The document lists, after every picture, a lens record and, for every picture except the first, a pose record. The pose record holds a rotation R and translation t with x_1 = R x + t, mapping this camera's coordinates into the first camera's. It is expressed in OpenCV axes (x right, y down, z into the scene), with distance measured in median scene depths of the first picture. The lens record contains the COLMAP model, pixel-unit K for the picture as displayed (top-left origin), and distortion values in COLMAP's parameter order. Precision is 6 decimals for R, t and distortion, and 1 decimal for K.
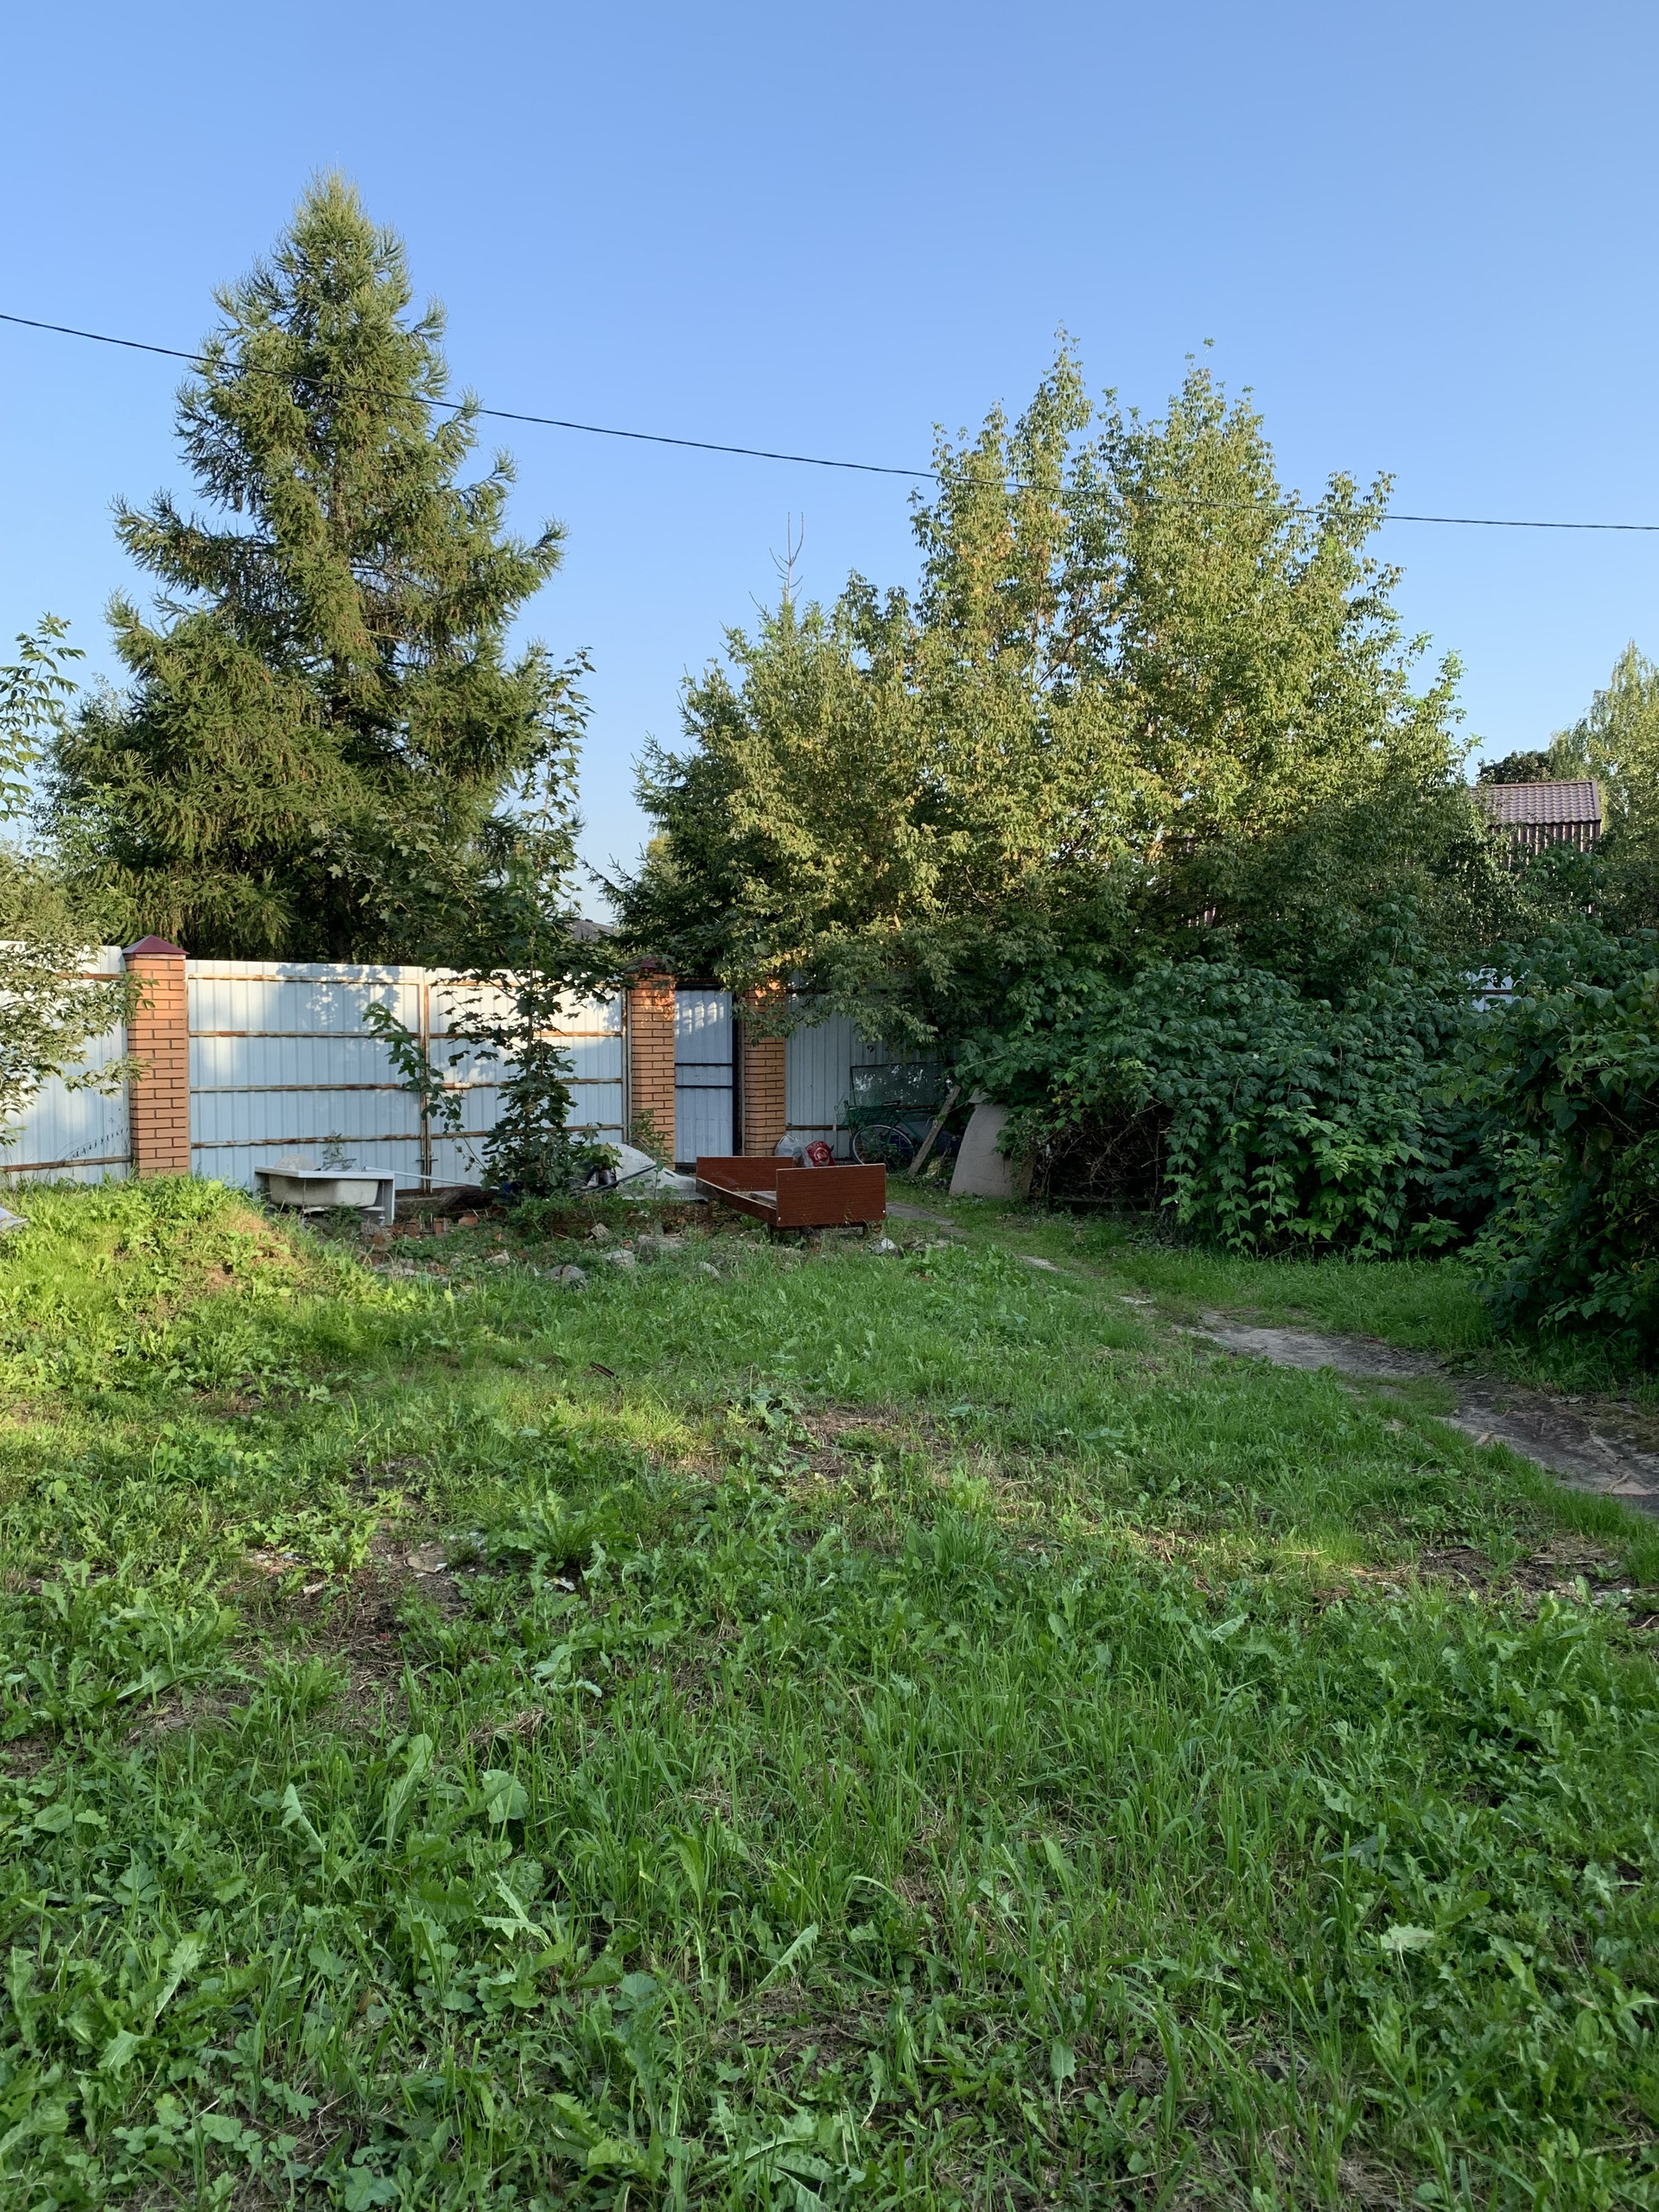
lens RADIAL K [[1689.4, 0, 830.0], [0, 1689.4, 1116.1], [0, 0, 1]] dist [-0.014237, -0.012743]
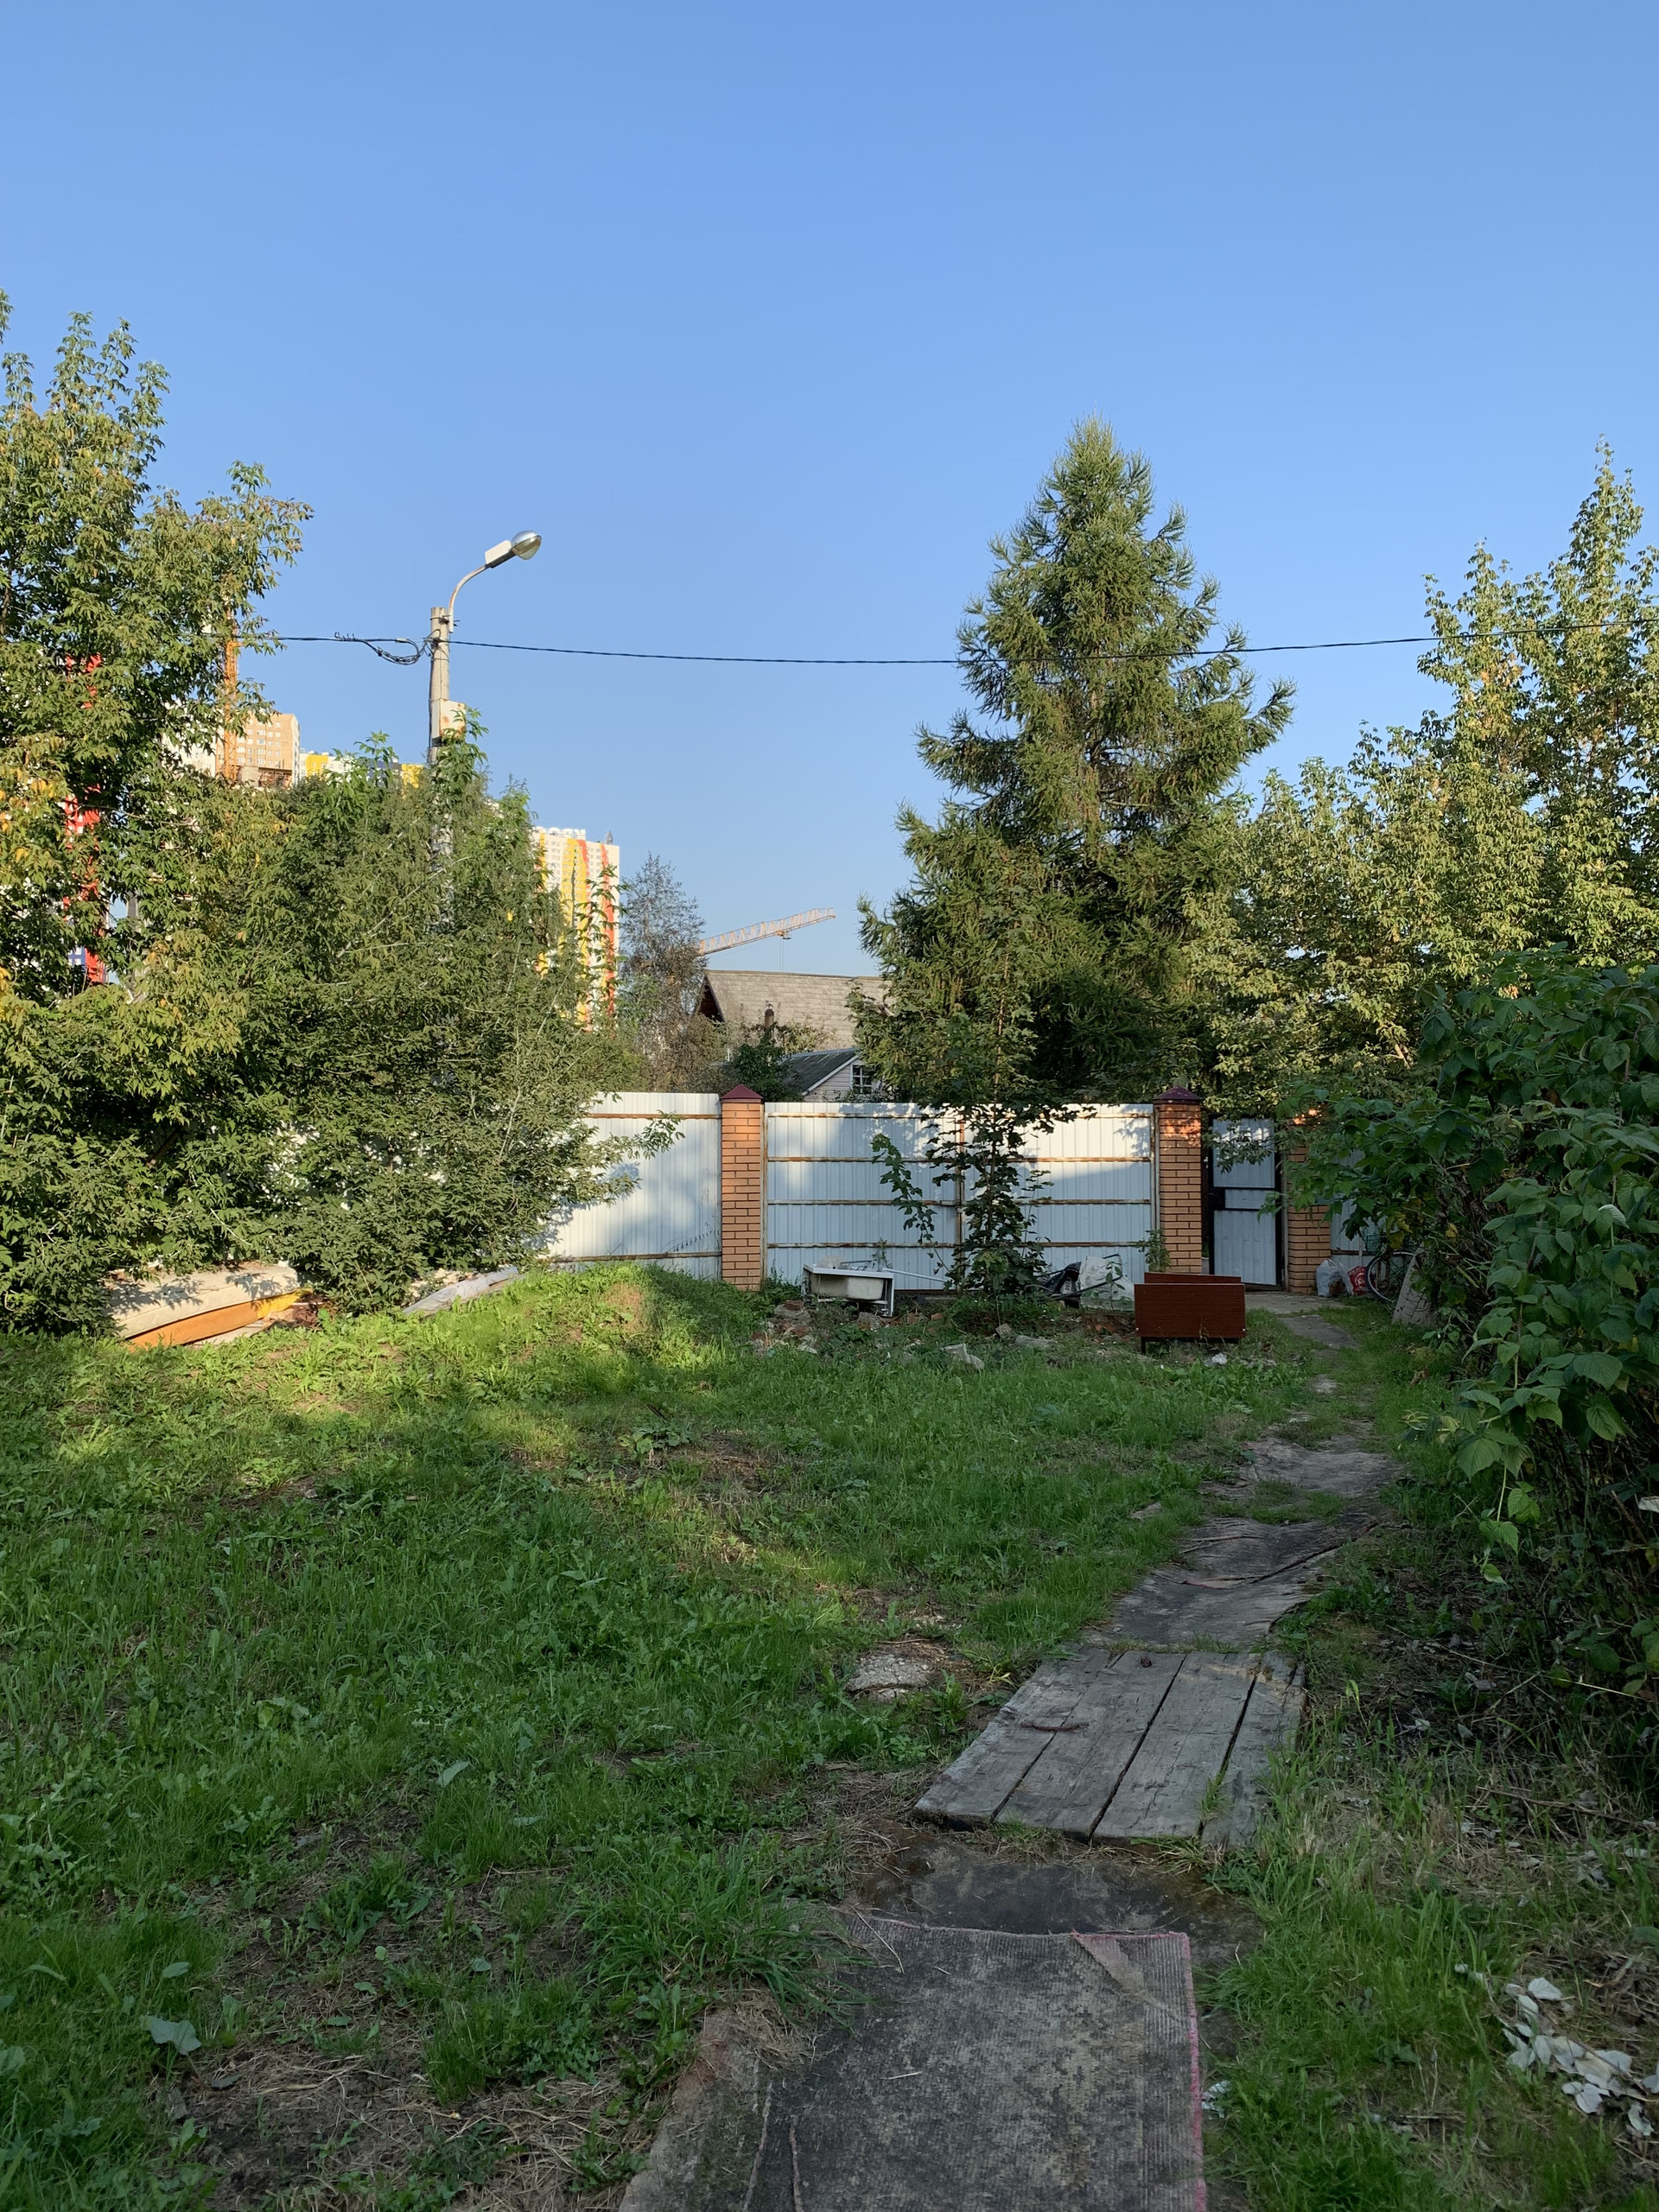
lens RADIAL K [[1689.4, 0, 834.4], [0, 1689.4, 1104.6], [0, 0, 1]] dist [-0.014237, -0.012743]
pose [[0.800630, -0.019638, -0.598838, 0.306828], [-0.030409, 0.996843, -0.073346, 0.002146], [0.598387, 0.076932, 0.797505, -0.000355]]
